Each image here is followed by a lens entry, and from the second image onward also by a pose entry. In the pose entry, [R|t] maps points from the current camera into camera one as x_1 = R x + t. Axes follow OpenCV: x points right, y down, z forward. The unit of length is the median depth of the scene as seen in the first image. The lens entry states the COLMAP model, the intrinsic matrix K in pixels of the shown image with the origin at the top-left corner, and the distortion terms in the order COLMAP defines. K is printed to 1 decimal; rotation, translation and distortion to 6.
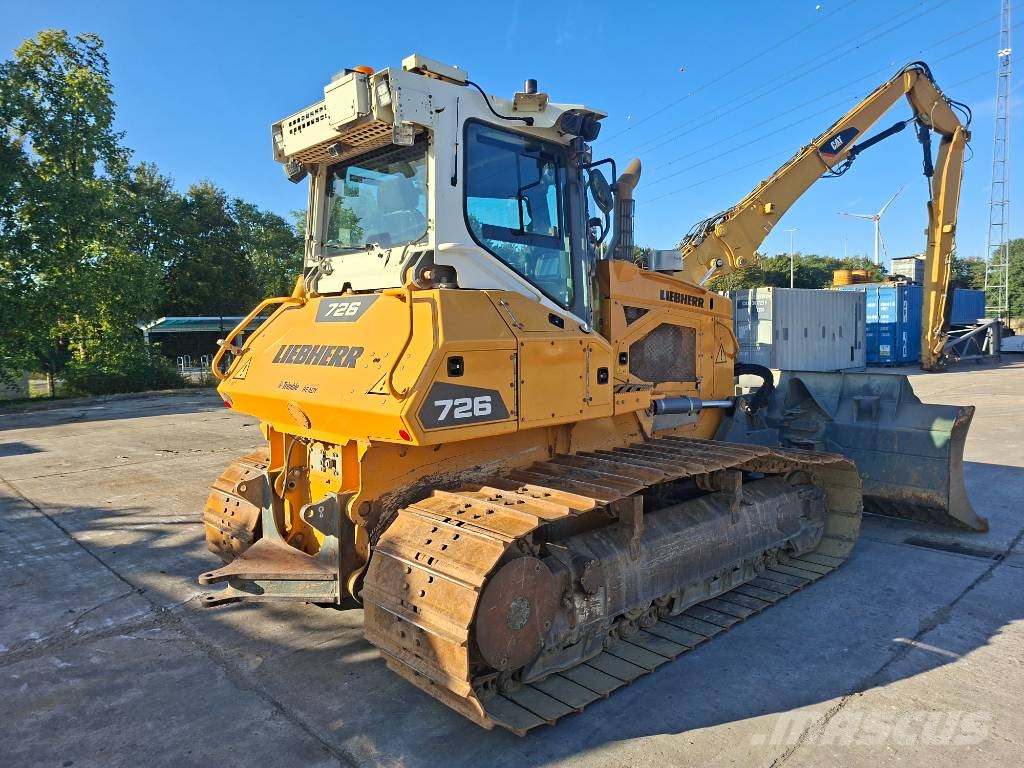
lens RADIAL K [[714.4, 0, 514.2], [0, 714.4, 385.5], [0, 0, 1]] dist [0.093645, -0.106767]
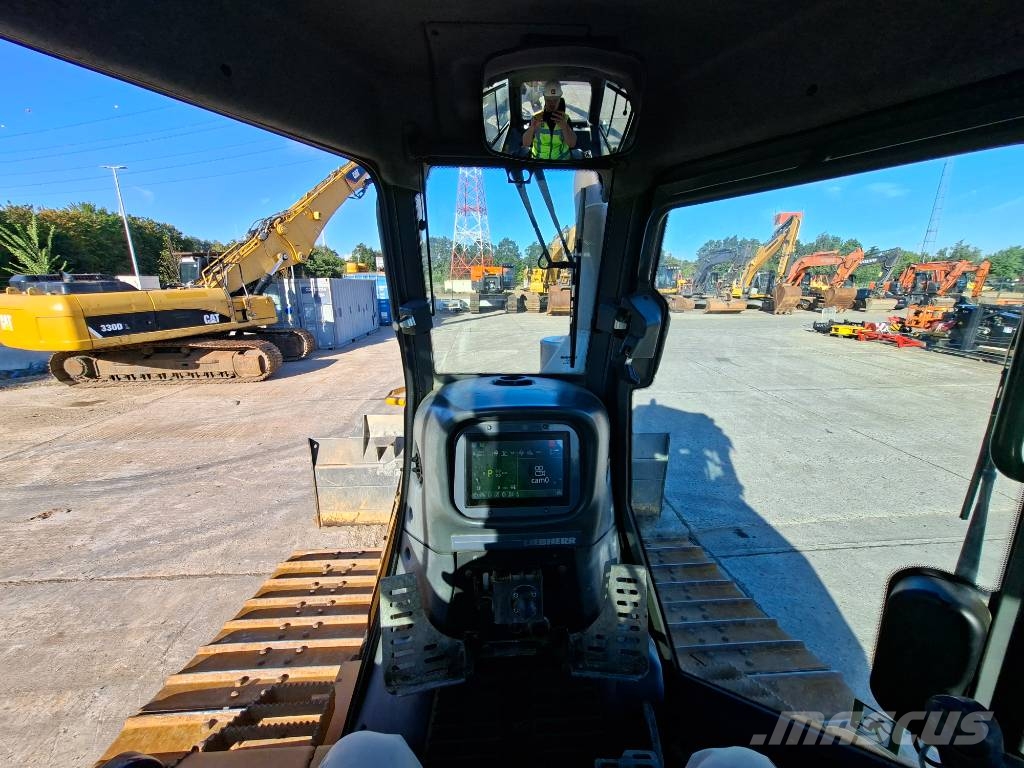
lens RADIAL K [[401.5, 0, 512.1], [0, 401.5, 380.9], [0, 0, 1]] dist [0.000124, 0.000575]
pose [[0.635726, -0.165617, 0.753939, -0.056483], [0.046837, 0.983189, 0.176483, -0.188945], [-0.770493, -0.076883, 0.632796, 0.741387]]
